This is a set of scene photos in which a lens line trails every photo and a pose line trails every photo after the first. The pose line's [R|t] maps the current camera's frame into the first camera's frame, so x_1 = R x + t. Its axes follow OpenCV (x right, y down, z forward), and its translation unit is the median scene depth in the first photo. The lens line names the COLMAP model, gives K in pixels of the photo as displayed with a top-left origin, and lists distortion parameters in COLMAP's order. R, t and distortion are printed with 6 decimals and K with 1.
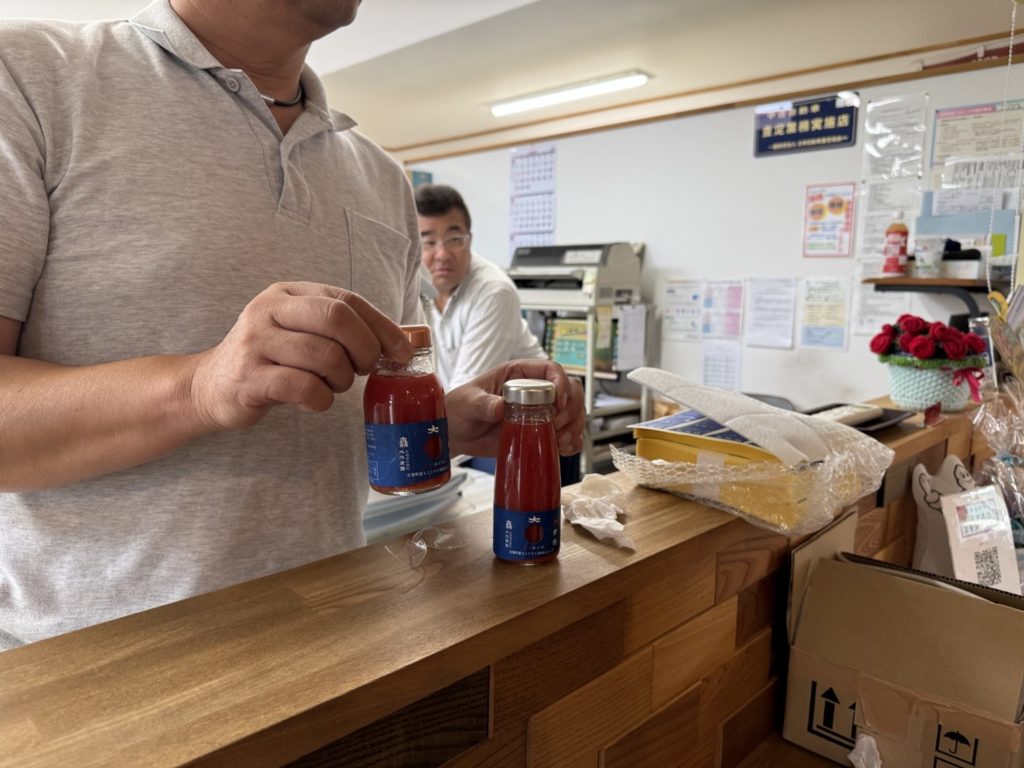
lens RADIAL K [[751.8, 0, 519.9], [0, 751.8, 383.8], [0, 0, 1]] dist [0.053588, -0.072158]
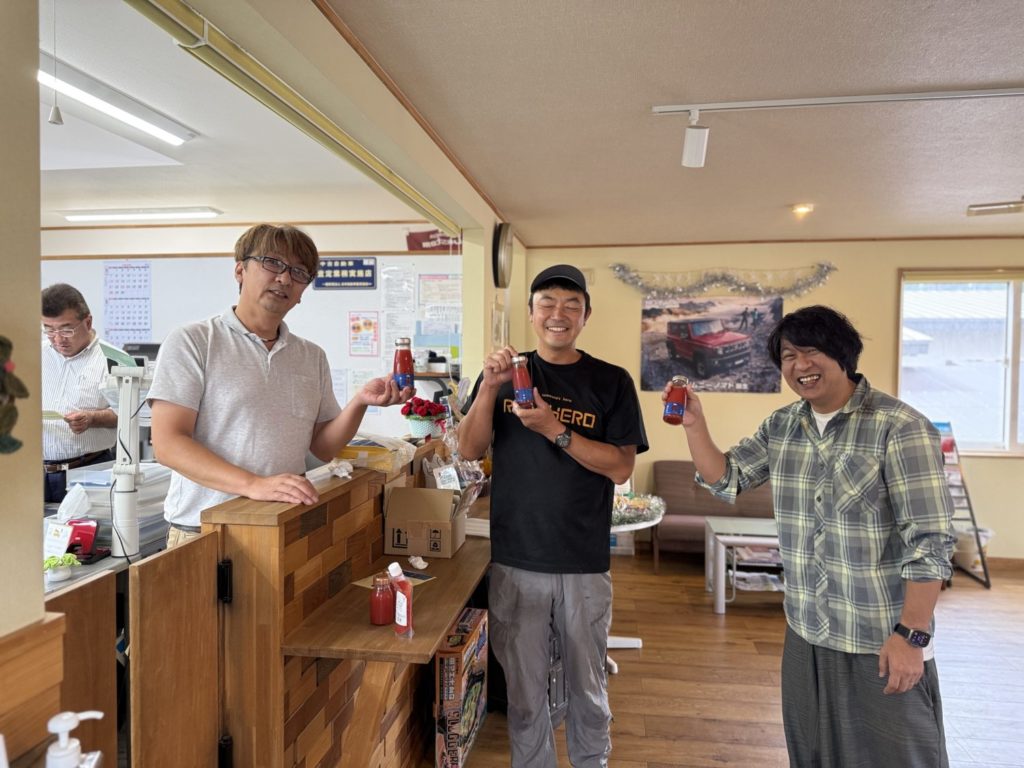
lens RADIAL K [[720.6, 0, 512.0], [0, 720.6, 384.0], [0, 0, 1]] dist [0.093535, -0.139478]
pose [[0.816337, -0.025177, 0.577026, -0.256225], [0.077345, 0.994816, -0.066015, 0.017920], [-0.572373, 0.098521, 0.814053, -0.476622]]
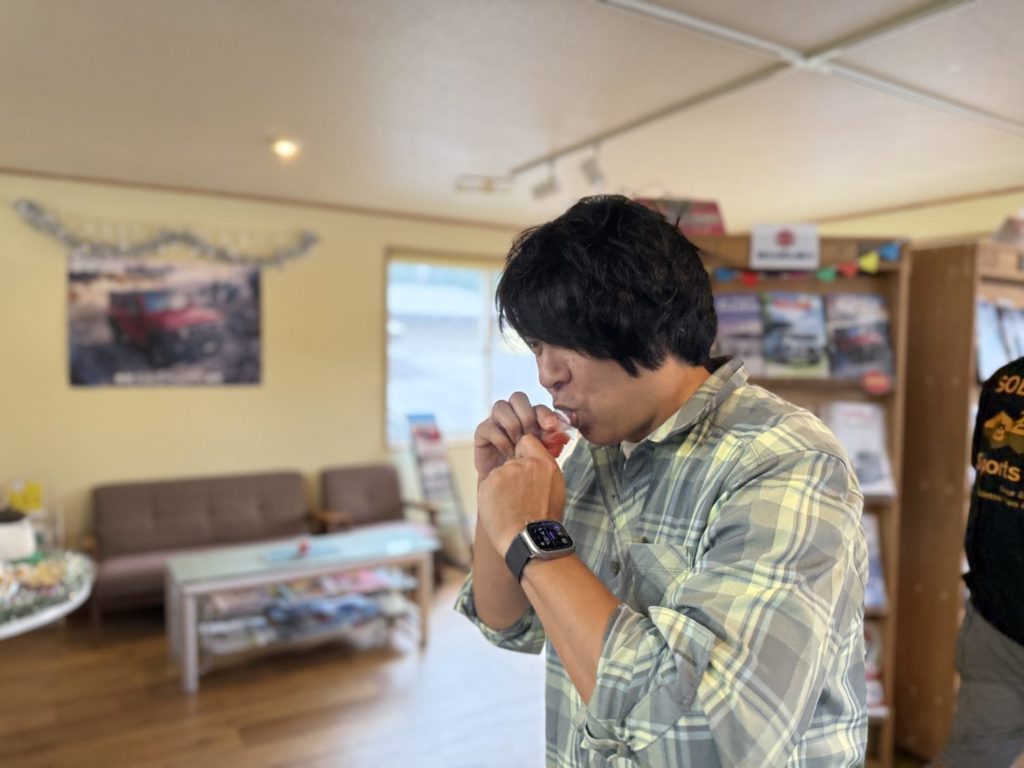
lens RADIAL K [[734.4, 0, 512.0], [0, 734.4, 384.0], [0, 0, 1]] dist [-0.018866, -0.003532]
pose [[0.260155, -0.047657, 0.964390, 0.068568], [0.118918, 0.992759, 0.016979, 0.003852], [-0.958216, 0.110266, 0.263938, -0.234962]]
